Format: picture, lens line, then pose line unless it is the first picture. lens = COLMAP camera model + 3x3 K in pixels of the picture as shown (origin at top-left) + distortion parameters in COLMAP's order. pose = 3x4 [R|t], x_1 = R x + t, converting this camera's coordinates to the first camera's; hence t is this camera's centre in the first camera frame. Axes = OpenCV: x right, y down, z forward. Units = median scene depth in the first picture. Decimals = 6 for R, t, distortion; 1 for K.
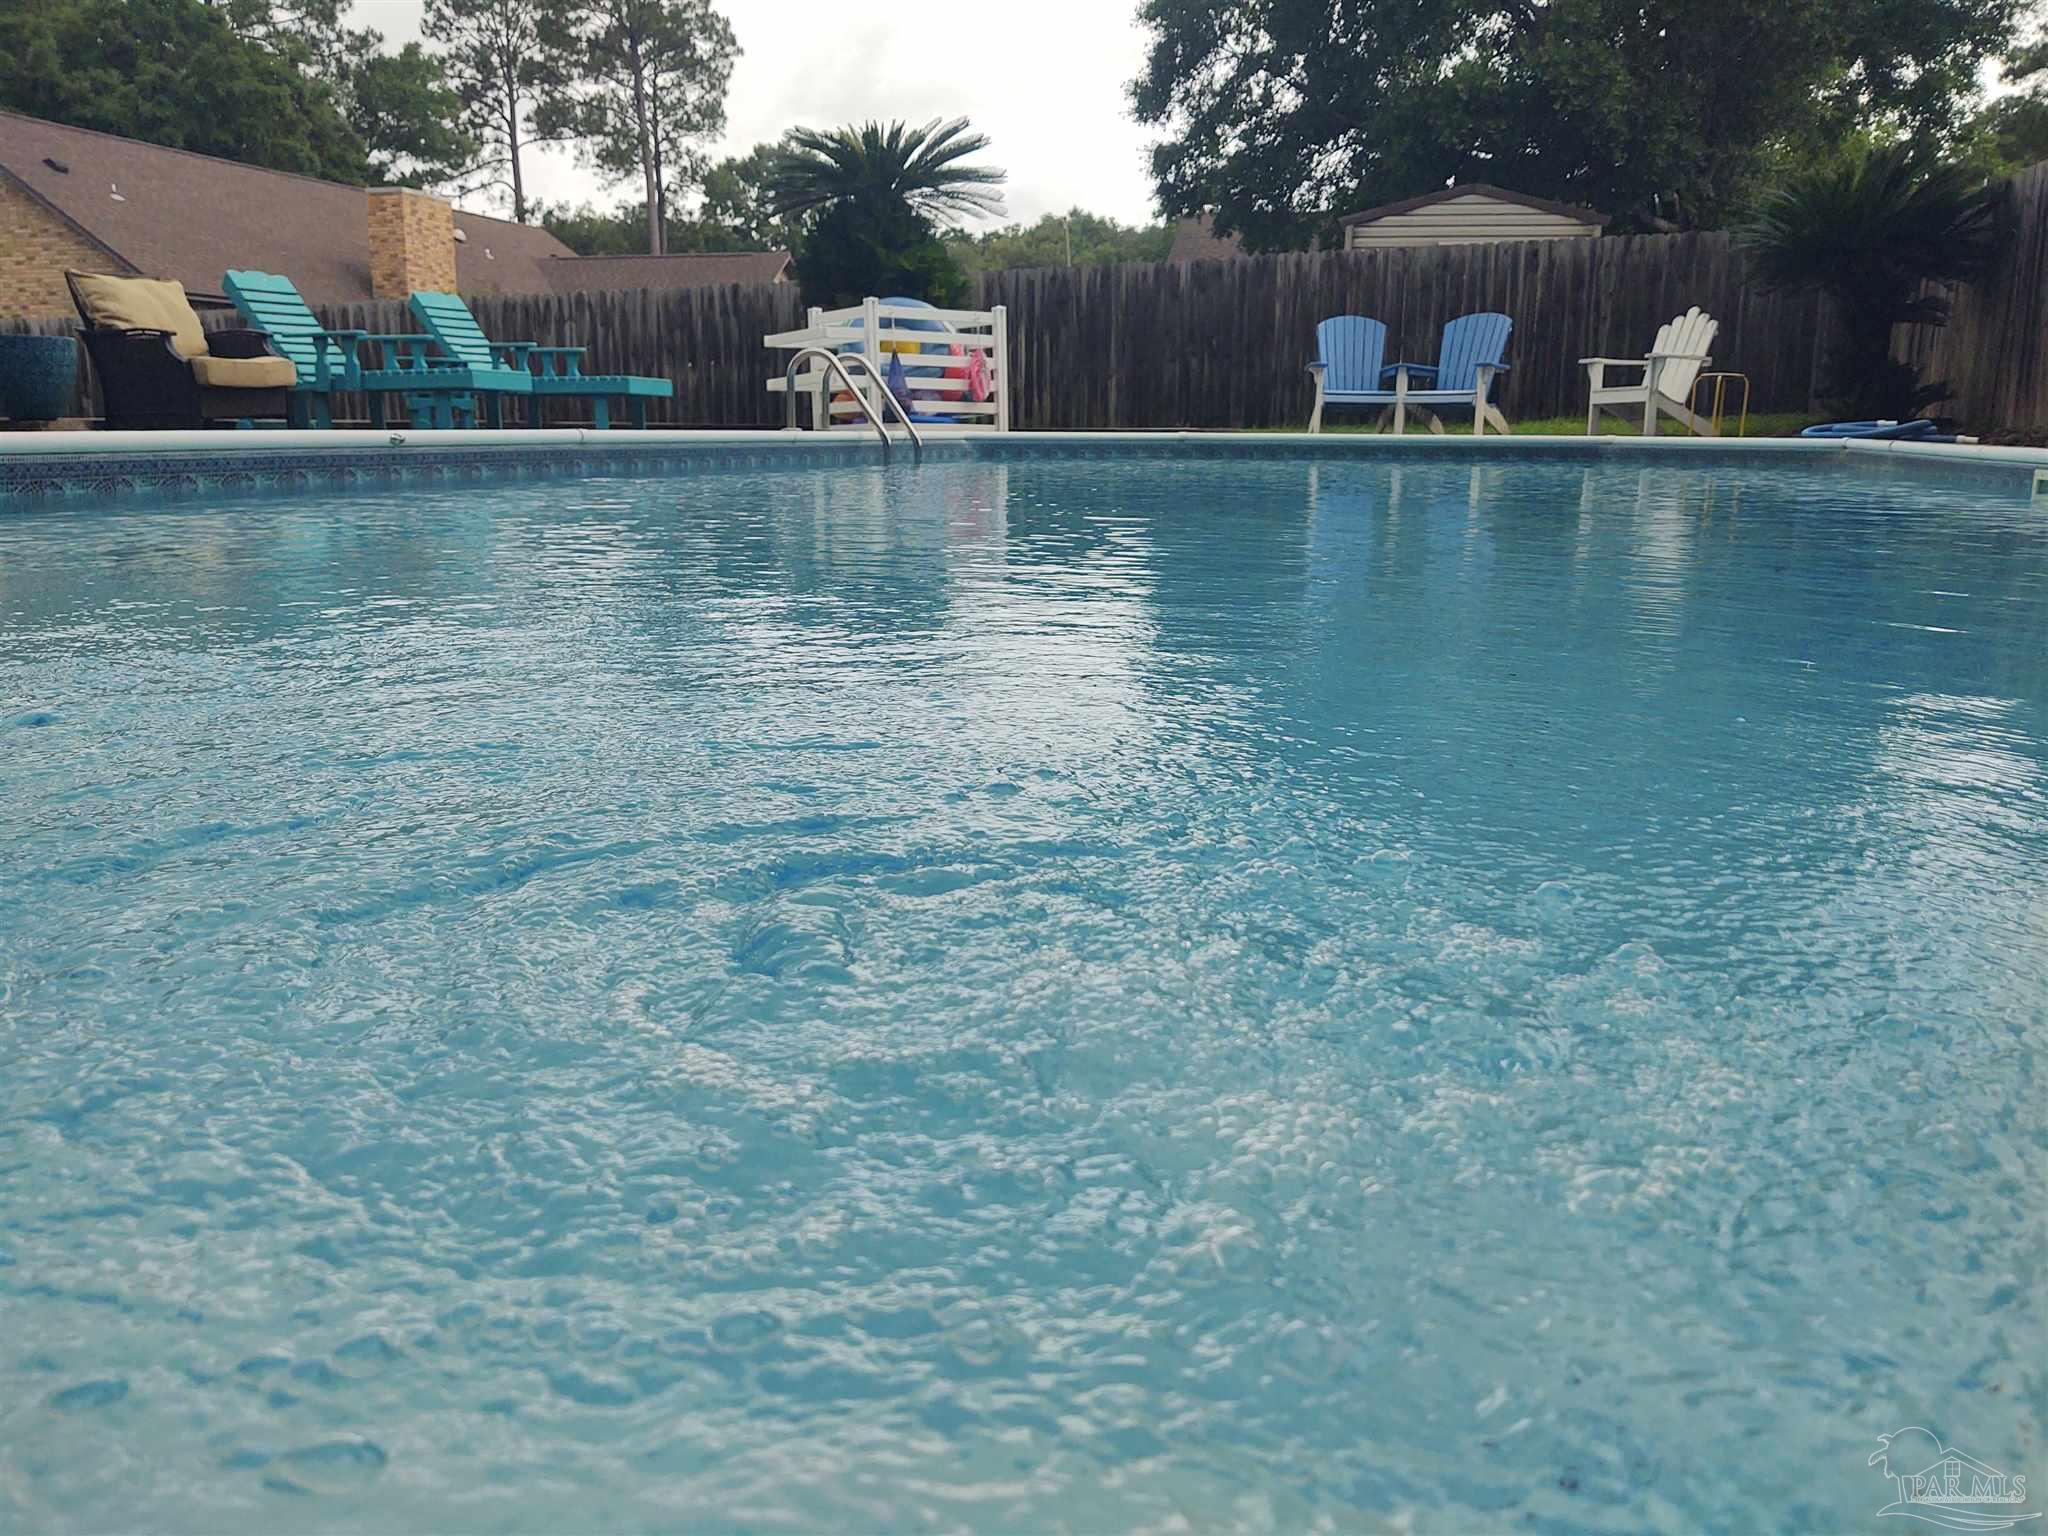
lens RADIAL K [[1563.8, 0, 1031.8], [0, 1563.8, 774.6], [0, 0, 1]] dist [0.033909, -0.062499]
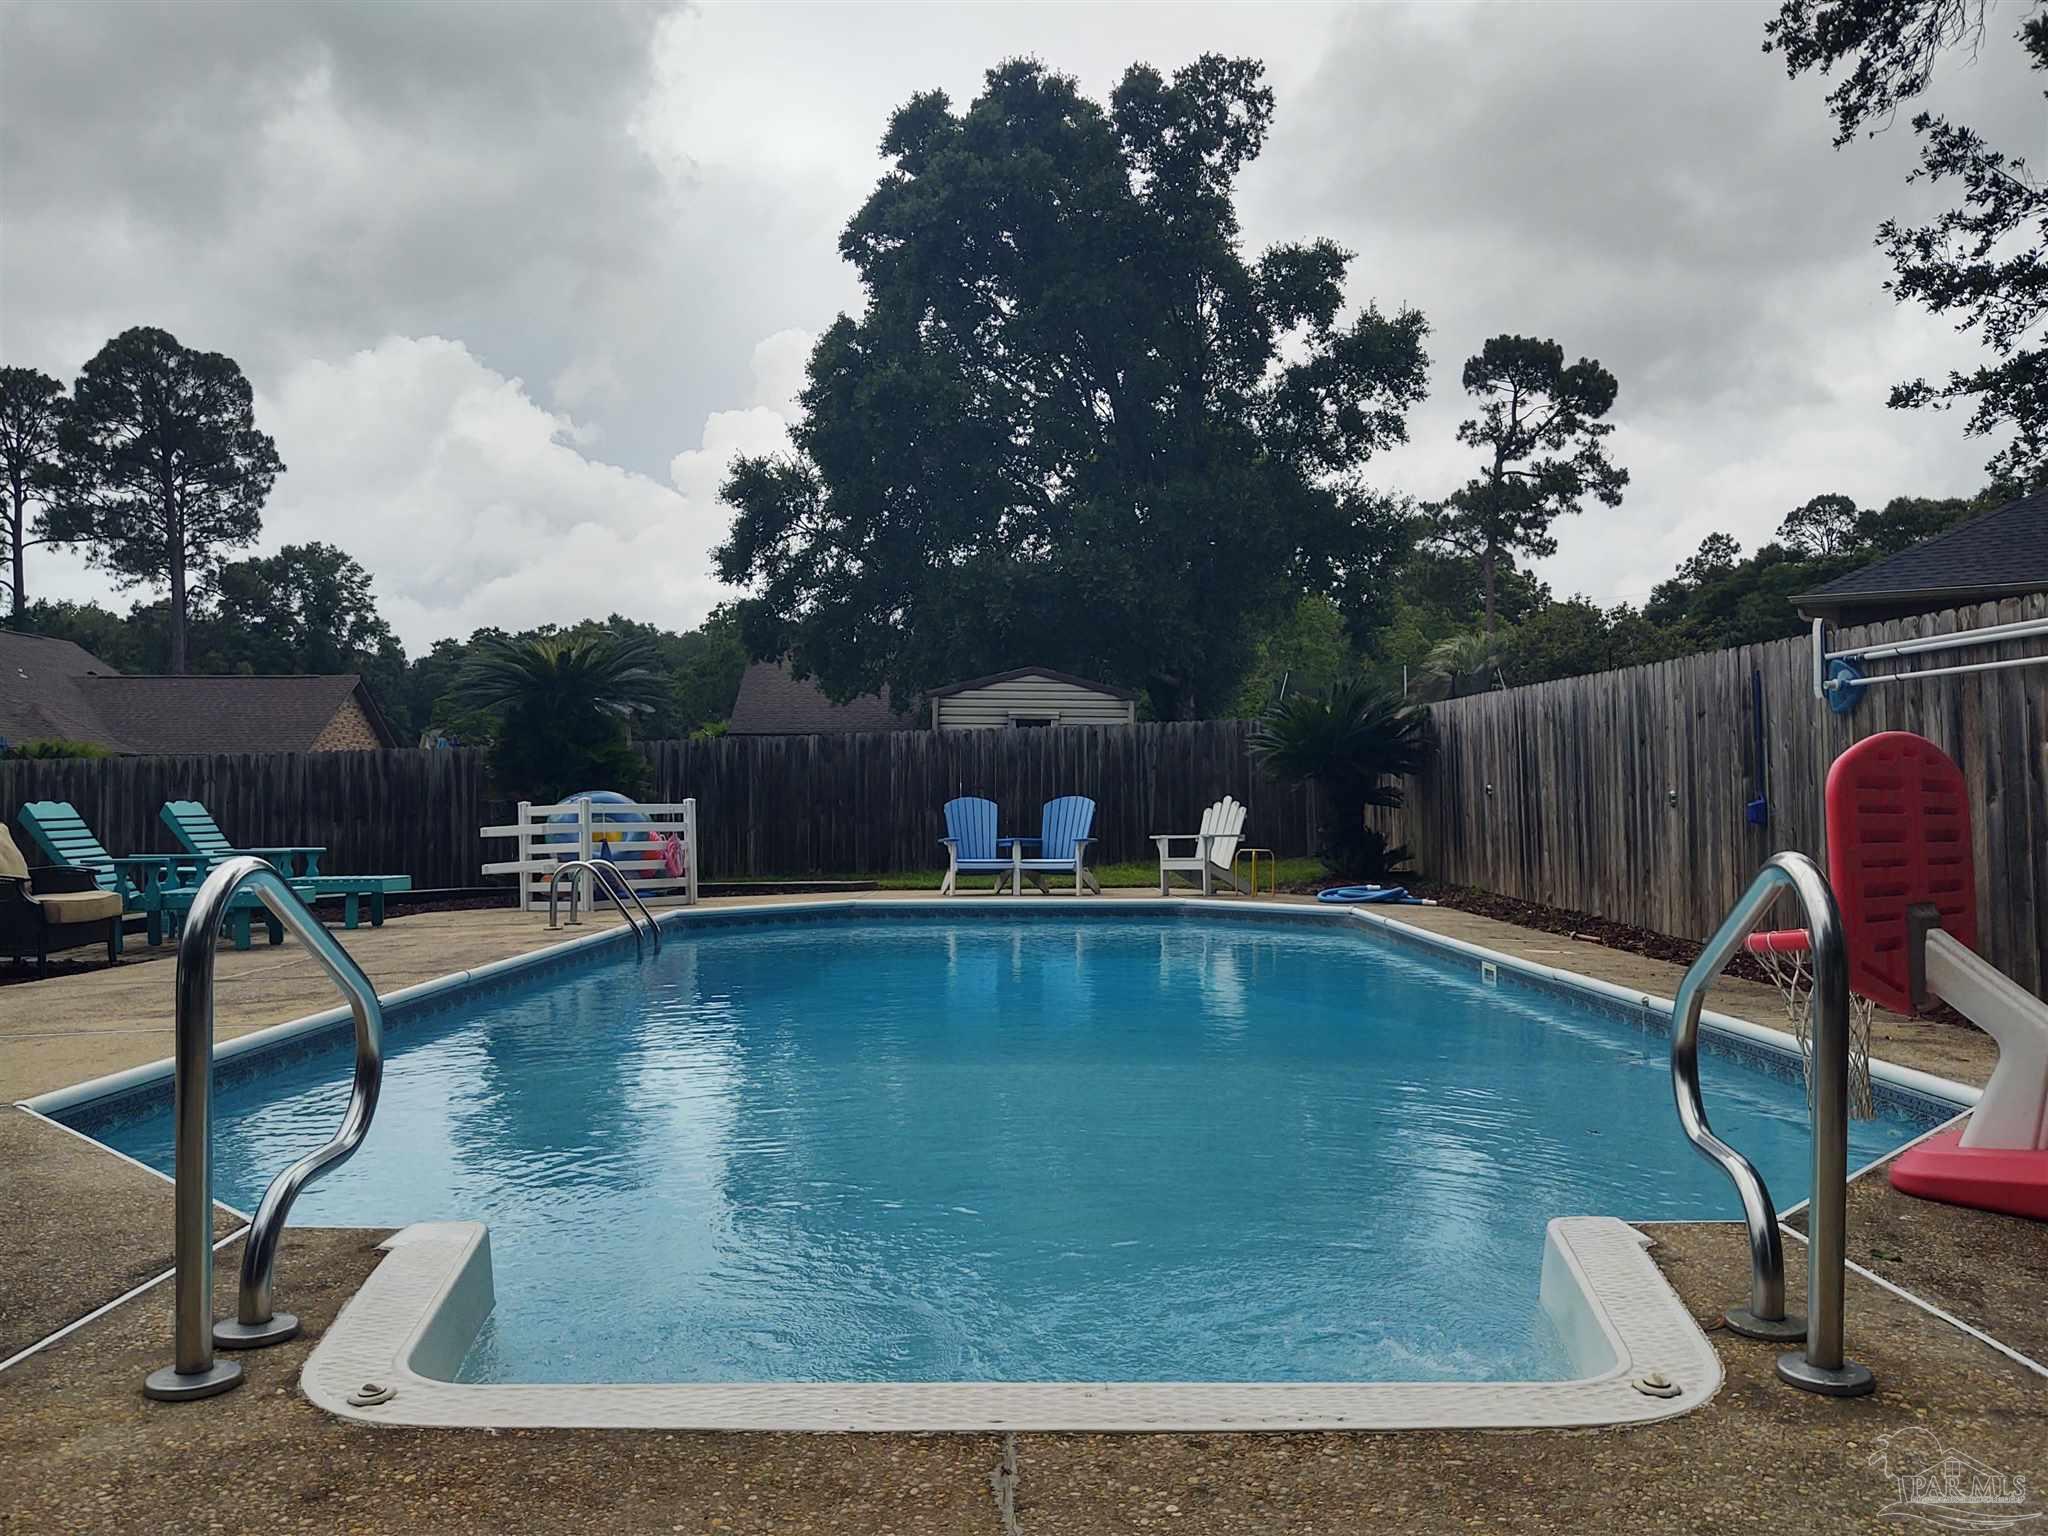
lens RADIAL K [[1563.8, 0, 1049.3], [0, 1563.8, 754.3], [0, 0, 1]] dist [0.033909, -0.062499]
pose [[0.953657, 0.002175, 0.300887, -0.049073], [0.073271, 0.968194, -0.239232, -0.011697], [-0.291837, 0.250192, 0.923166, -0.074995]]
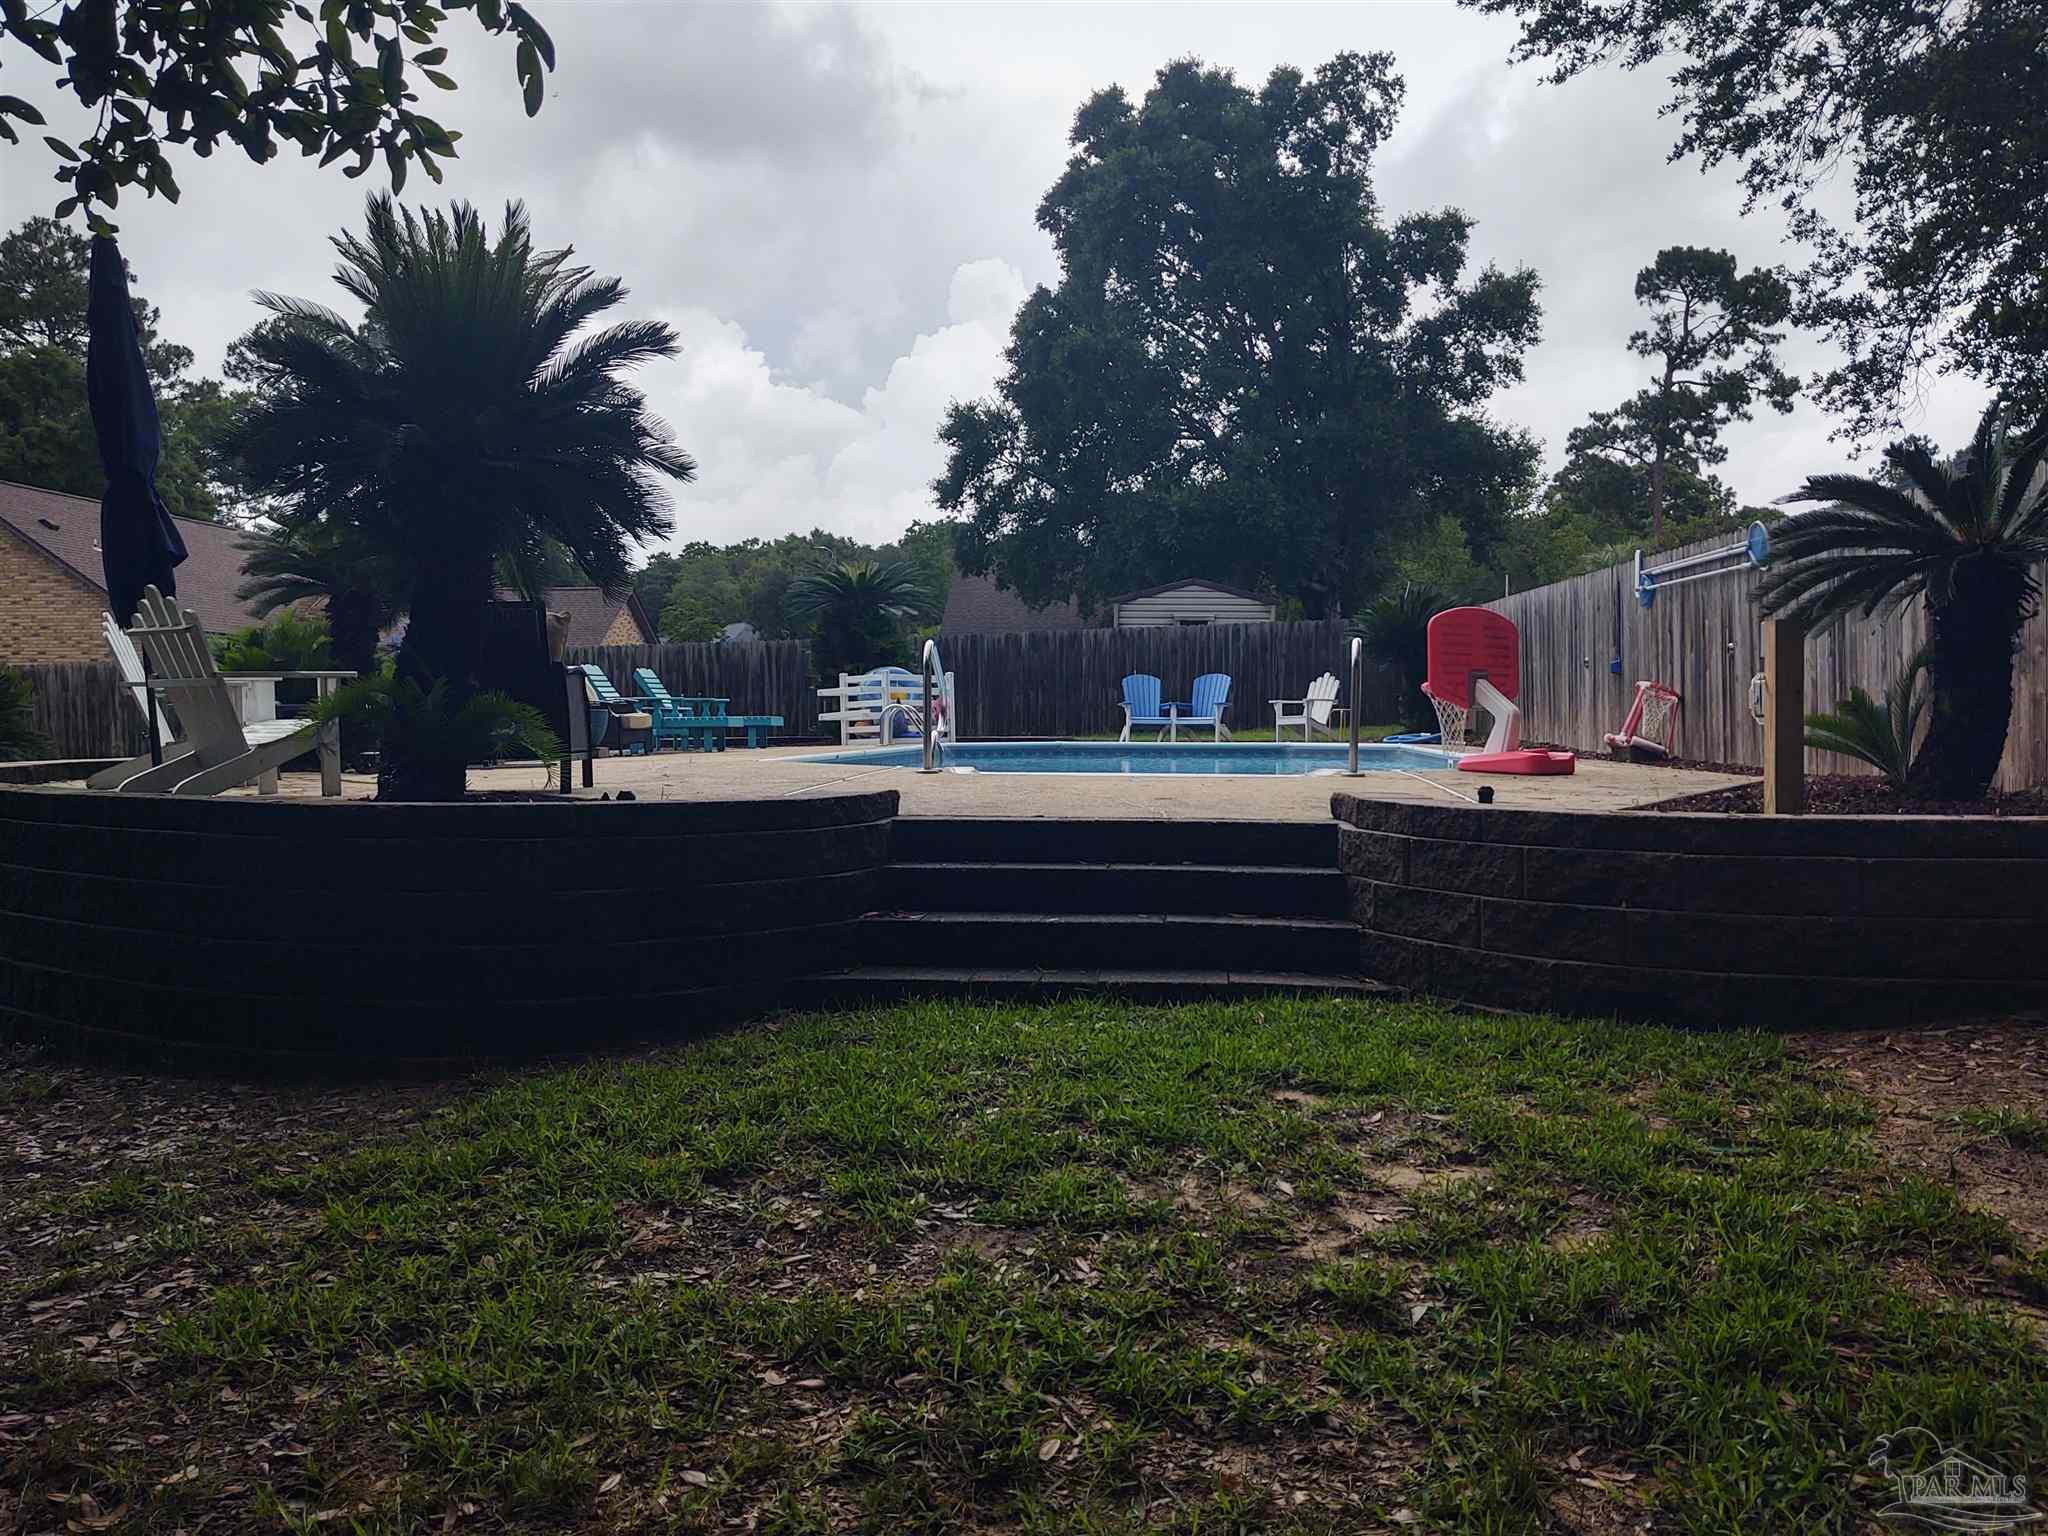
lens RADIAL K [[1563.8, 0, 1090.4], [0, 1563.8, 739.4], [0, 0, 1]] dist [0.033909, -0.062499]
pose [[0.976878, -0.008984, 0.213609, -0.099572], [0.052287, 0.978817, -0.197949, 0.052465], [-0.207306, 0.204541, 0.956654, -0.281579]]
